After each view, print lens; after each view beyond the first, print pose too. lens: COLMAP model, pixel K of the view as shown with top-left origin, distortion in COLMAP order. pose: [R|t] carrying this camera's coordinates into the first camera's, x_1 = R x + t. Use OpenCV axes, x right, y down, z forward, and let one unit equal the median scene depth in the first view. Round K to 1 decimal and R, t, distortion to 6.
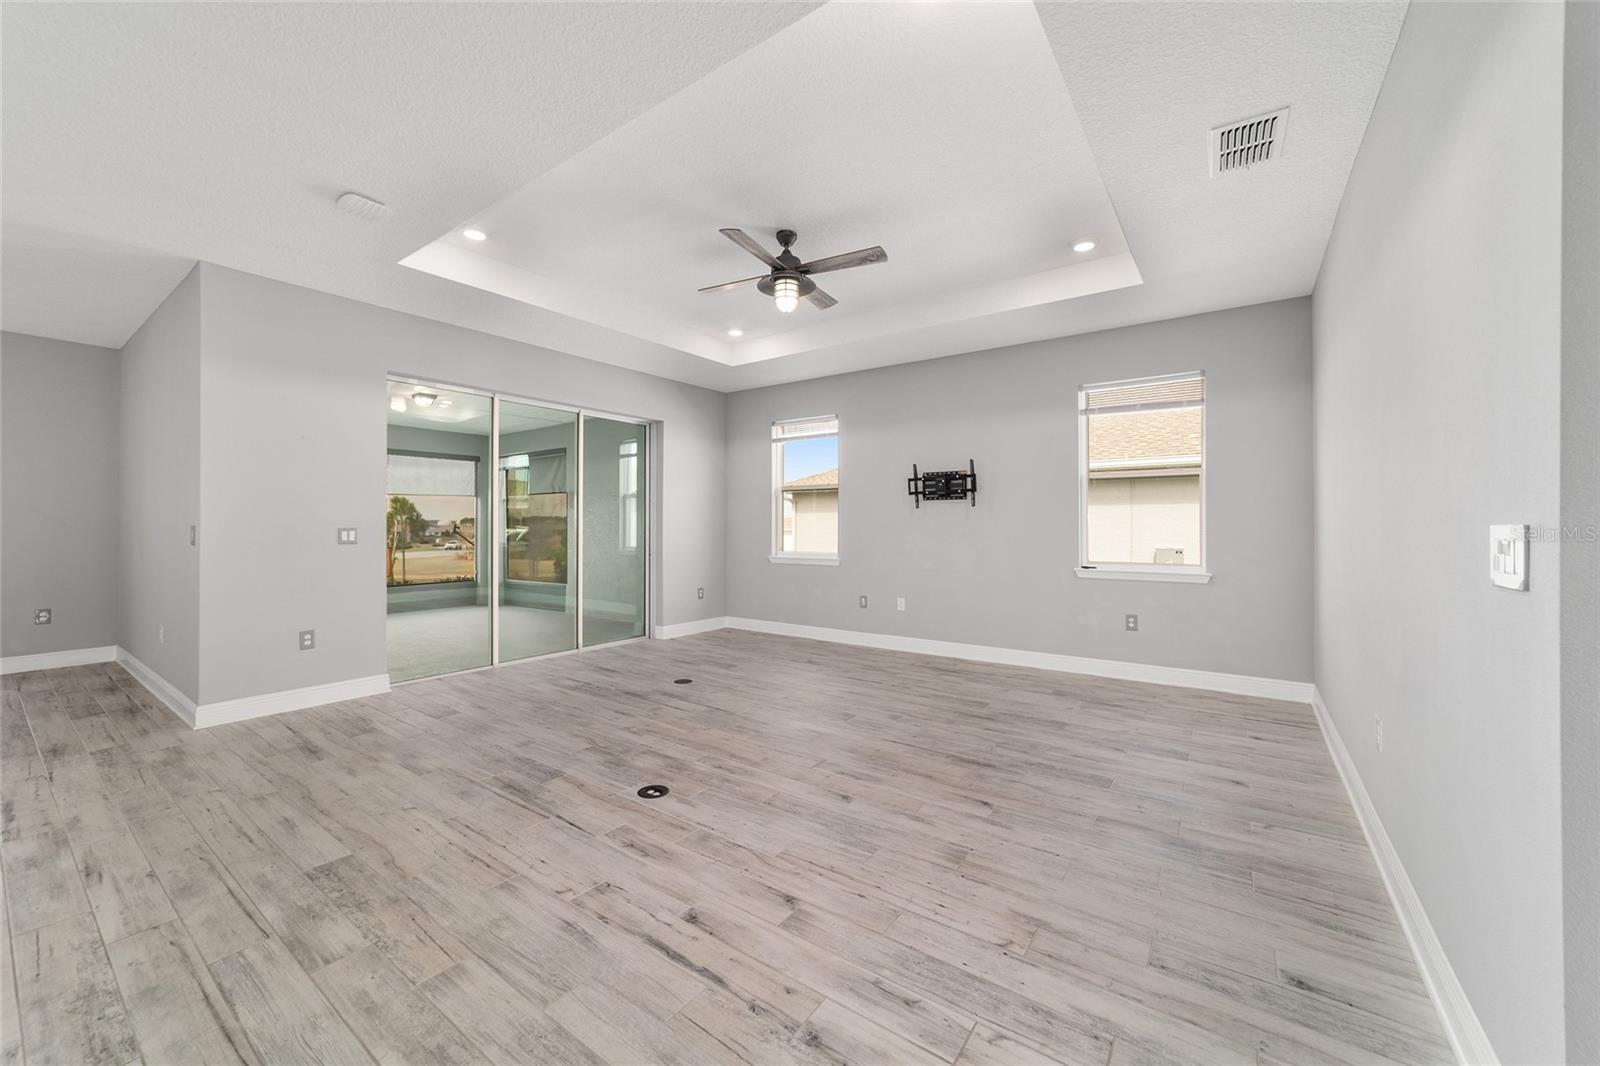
lens RADIAL K [[613.0, 0, 791.5], [0, 613.0, 530.3], [0, 0, 1]] dist [-0.013550, 0.005756]
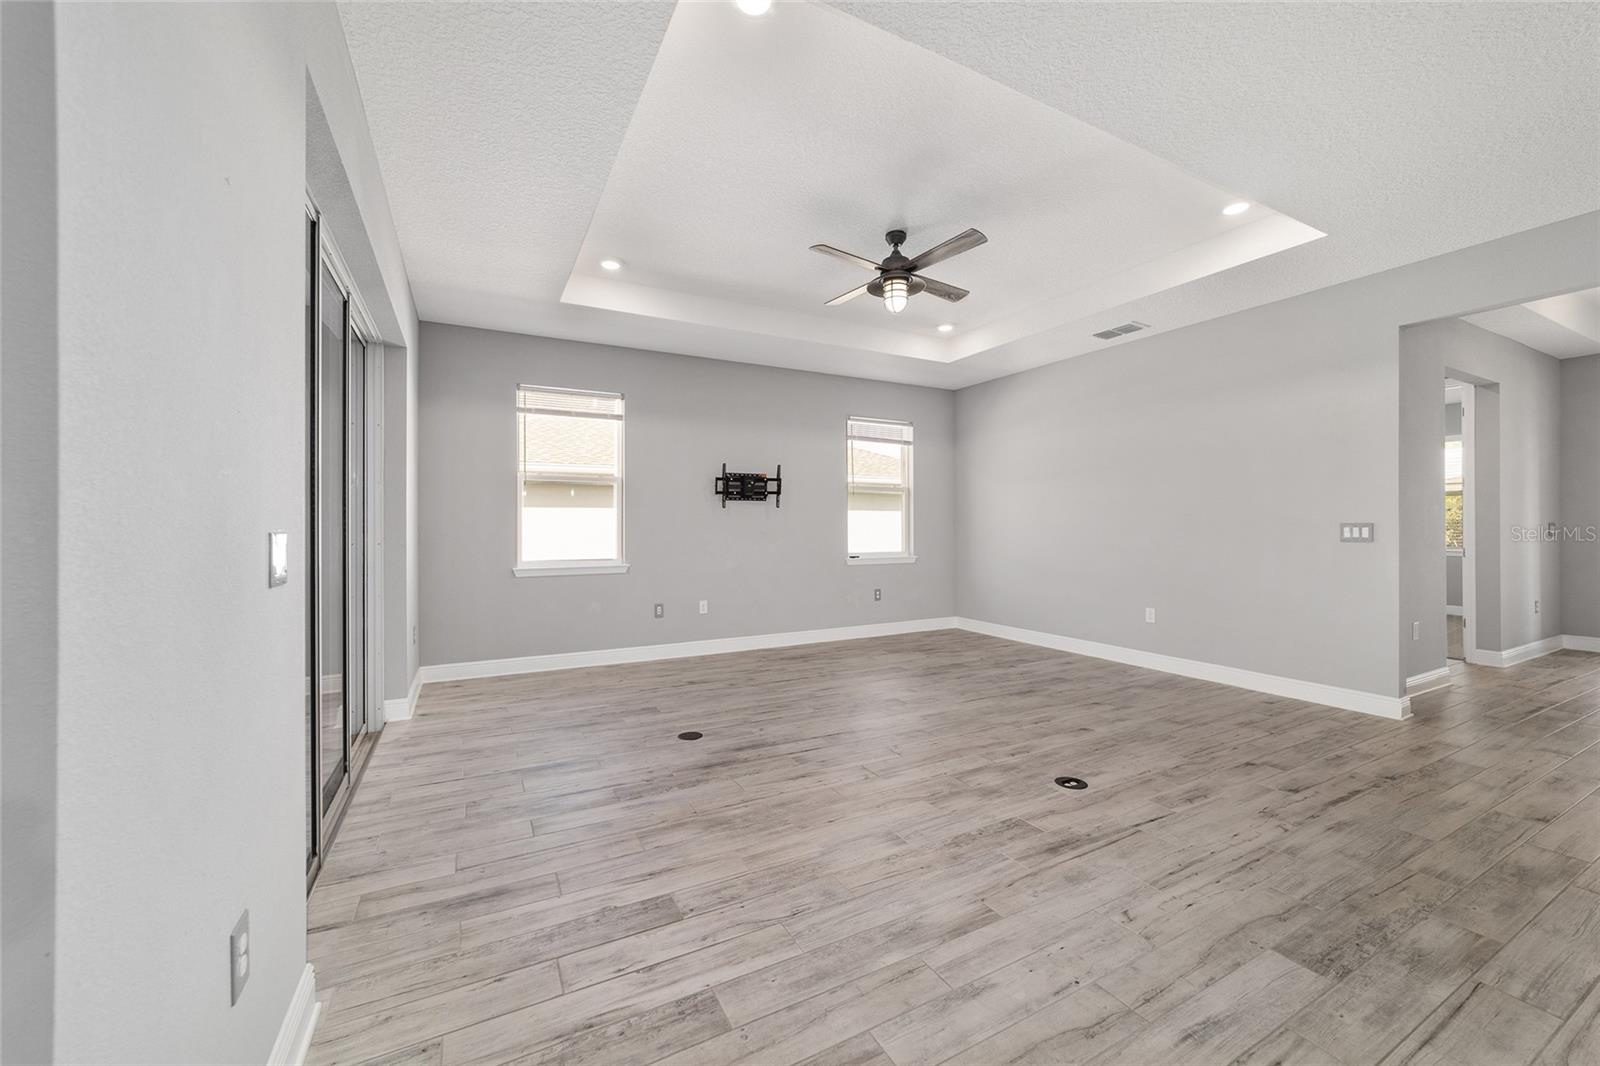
lens RADIAL K [[613.0, 0, 793.1], [0, 613.0, 524.9], [0, 0, 1]] dist [-0.013550, 0.005756]
pose [[0.436541, 0.000404, 0.899684, -1.012546], [0.009796, 0.999938, -0.005202, -0.002843], [-0.899631, 0.011084, 0.436511, 0.726441]]
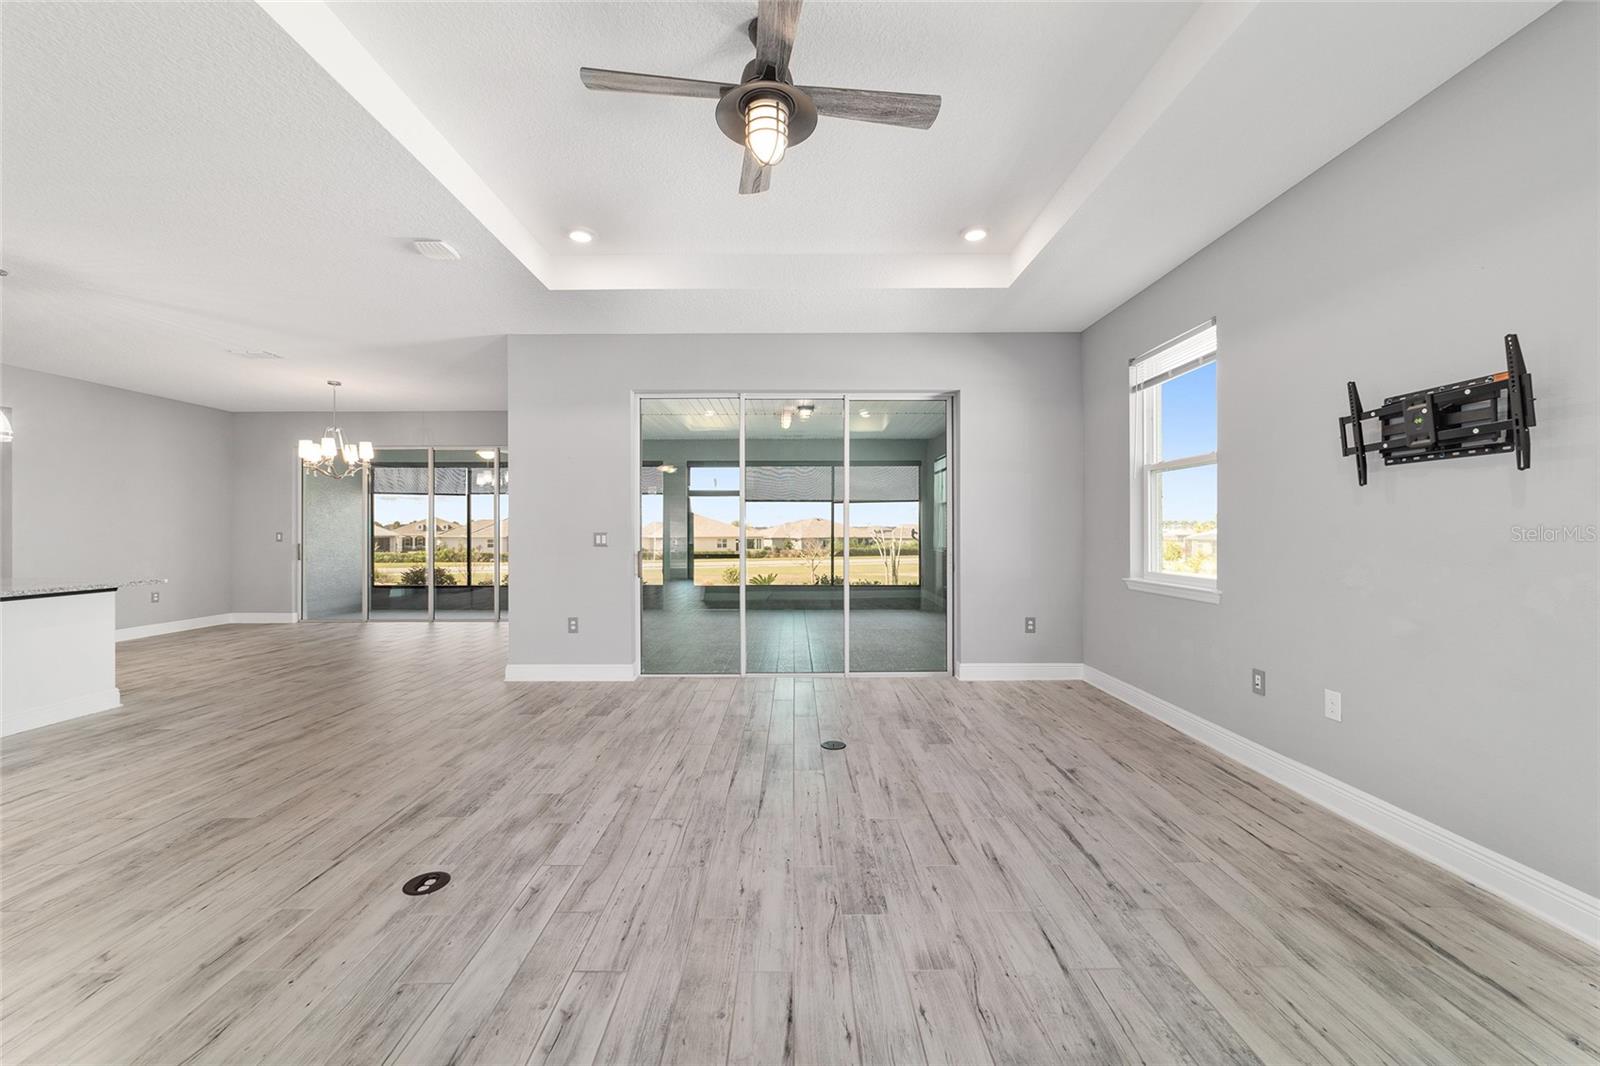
lens RADIAL K [[613.0, 0, 795.8], [0, 613.0, 534.1], [0, 0, 1]] dist [-0.013550, 0.005756]
pose [[0.595135, 0.002492, -0.803622, 0.485108], [-0.002507, 0.999996, 0.001244, -0.003609], [0.803622, 0.001274, 0.595139, 0.689018]]
